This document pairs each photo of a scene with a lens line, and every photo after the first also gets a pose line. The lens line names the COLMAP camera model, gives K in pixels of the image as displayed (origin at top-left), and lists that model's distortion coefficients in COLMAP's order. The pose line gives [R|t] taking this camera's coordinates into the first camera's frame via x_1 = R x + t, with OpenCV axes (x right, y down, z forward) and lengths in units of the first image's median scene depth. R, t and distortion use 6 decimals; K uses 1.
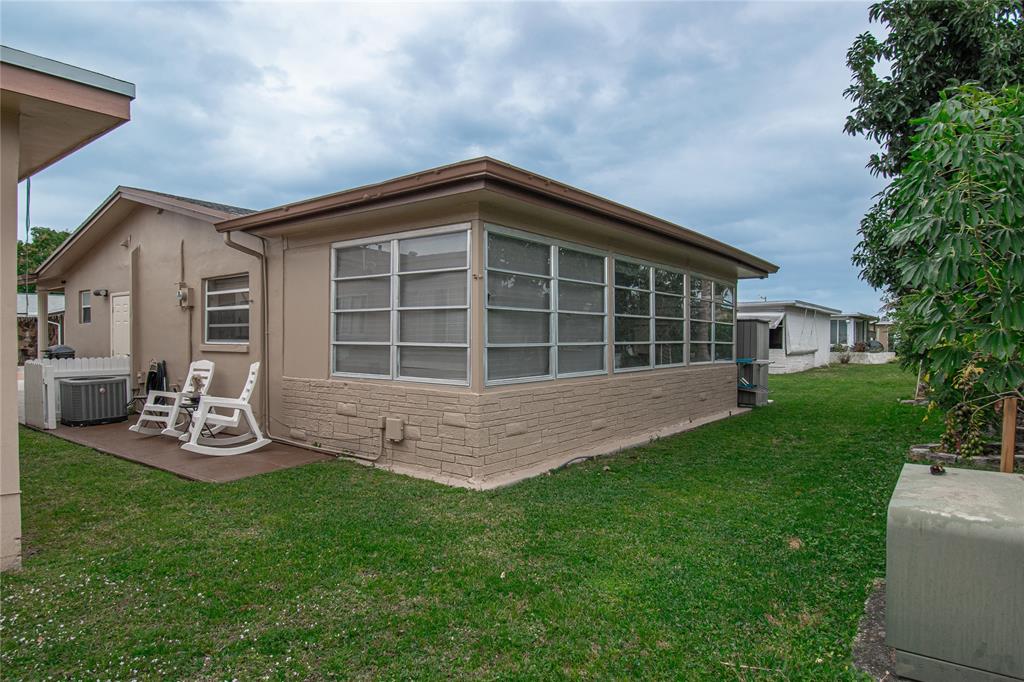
lens RADIAL K [[603.5, 0, 513.2], [0, 603.5, 341.7], [0, 0, 1]] dist [-0.017519, 0.000138]
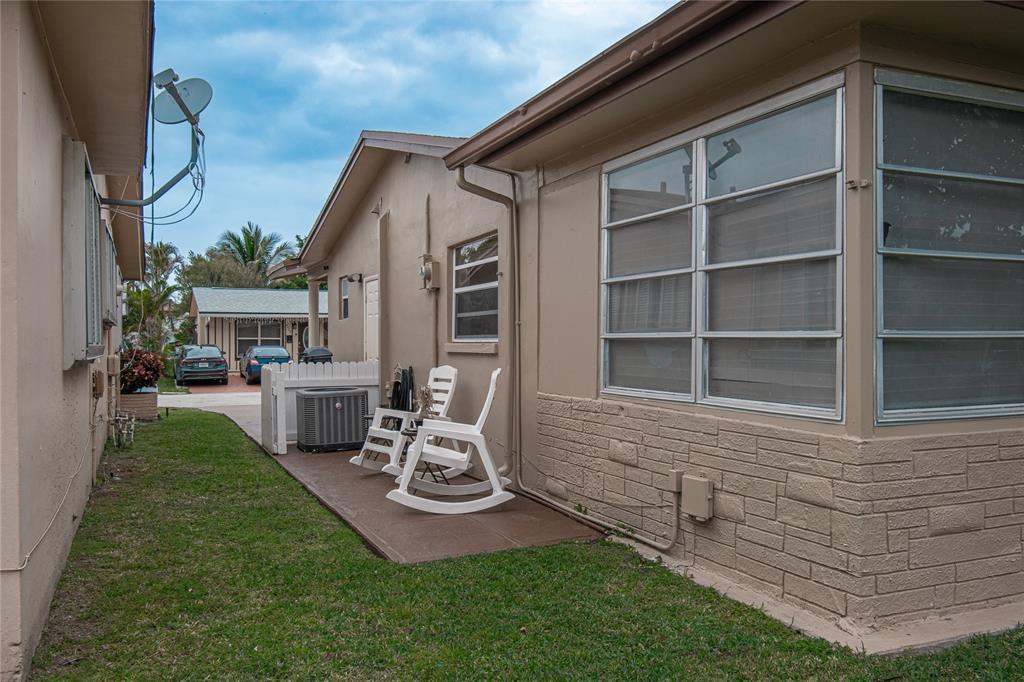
lens RADIAL K [[848.4, 0, 514.7], [0, 848.4, 346.6], [0, 0, 1]] dist [-0.005487, -0.008522]
pose [[0.877181, -0.001717, -0.480158, 0.016814], [0.001118, 0.999998, -0.001534, 0.013071], [0.480159, 0.000809, 0.877181, 0.238536]]
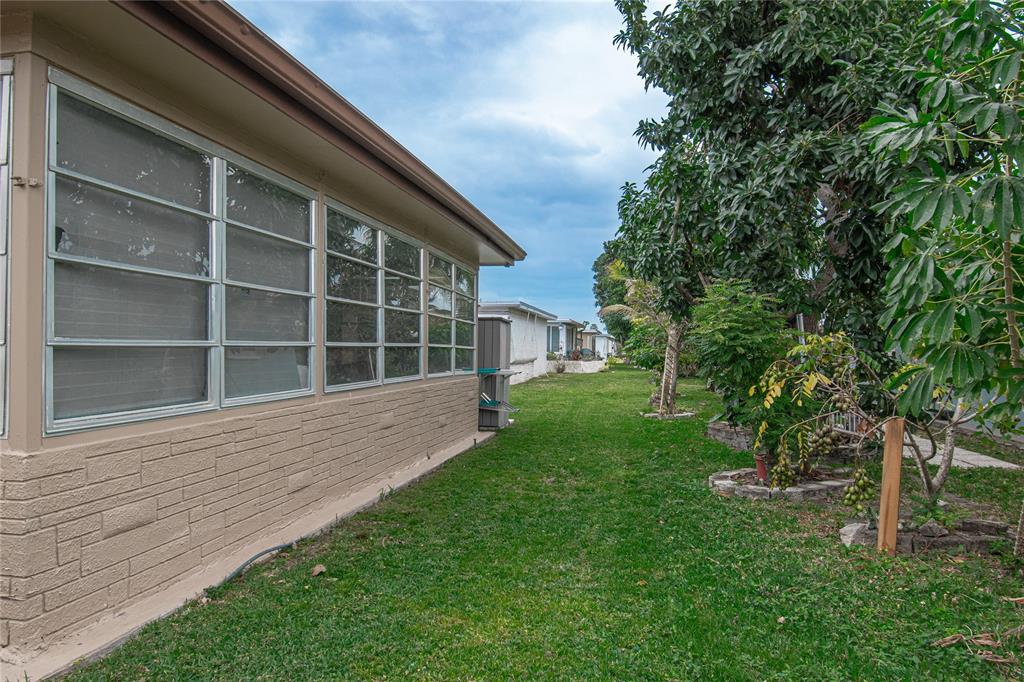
lens RADIAL K [[691.1, 0, 520.5], [0, 691.1, 346.2], [0, 0, 1]] dist [0.000520, -0.014125]
pose [[0.888367, 0.007373, 0.459074, 0.023871], [-0.005040, 0.999967, -0.006308, 0.008793], [-0.459106, 0.003290, 0.888375, 0.310489]]
